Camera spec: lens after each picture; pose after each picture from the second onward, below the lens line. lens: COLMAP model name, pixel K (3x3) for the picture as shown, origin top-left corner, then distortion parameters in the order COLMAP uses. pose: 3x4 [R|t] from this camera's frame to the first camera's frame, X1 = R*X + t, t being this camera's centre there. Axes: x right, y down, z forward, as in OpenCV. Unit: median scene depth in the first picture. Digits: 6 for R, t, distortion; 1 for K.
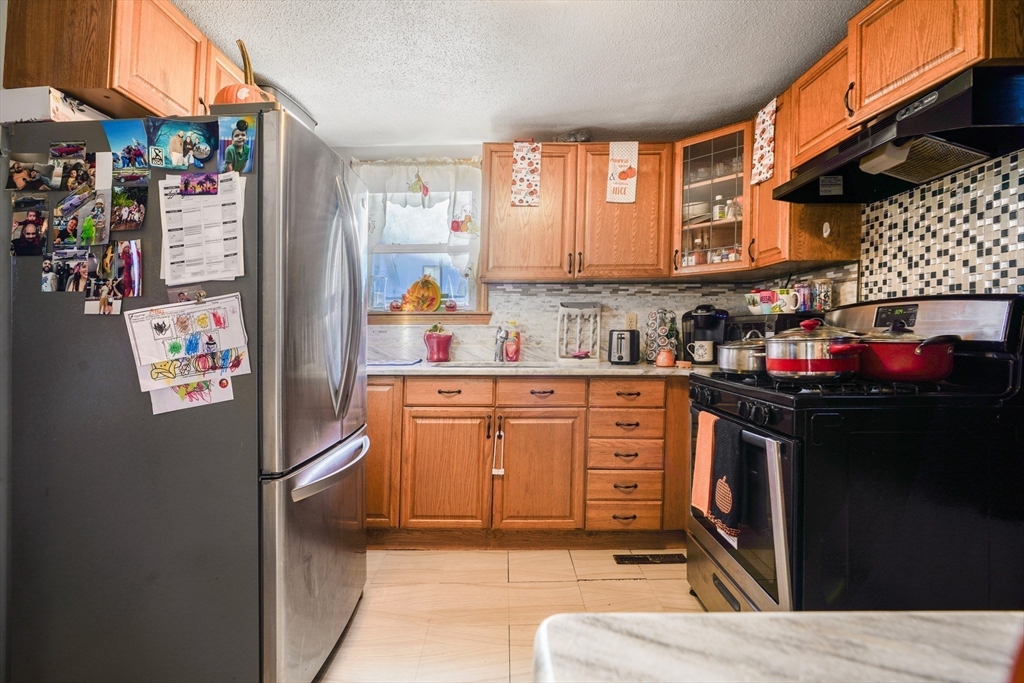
lens RADIAL K [[471.8, 0, 494.2], [0, 471.8, 342.5], [0, 0, 1]] dist [-0.005191, 0.000598]
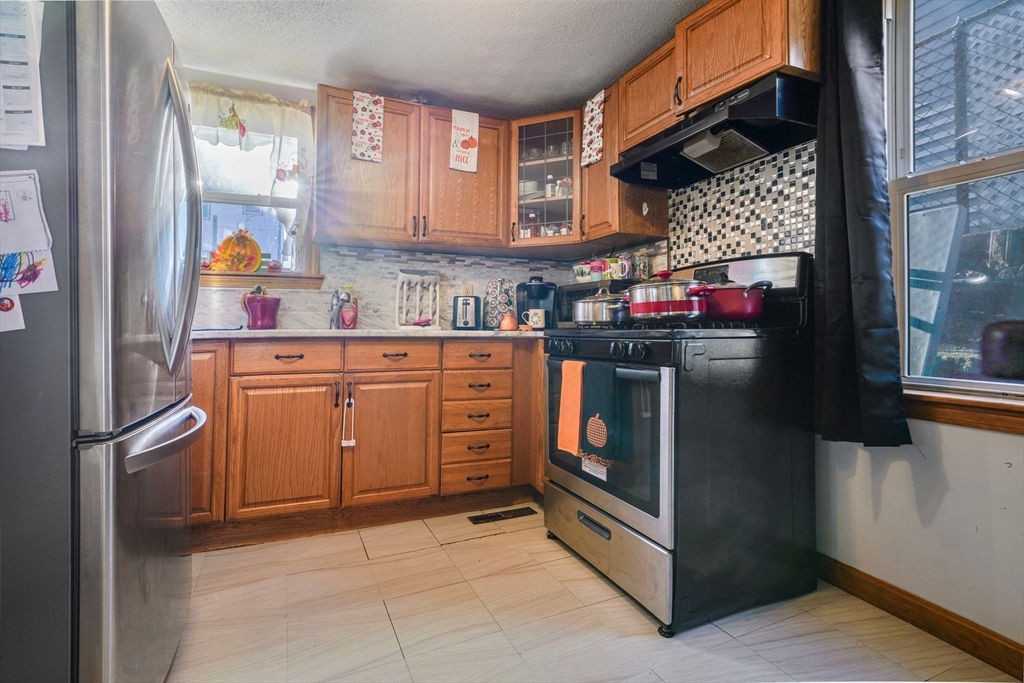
lens RADIAL K [[473.1, 0, 470.7], [0, 473.1, 339.1], [0, 0, 1]] dist [-0.003036, 0.000464]
pose [[0.924646, 0.001903, 0.380824, -0.119333], [-0.002835, 0.999994, 0.001887, 0.071370], [-0.380818, -0.002824, 0.924646, 0.072449]]
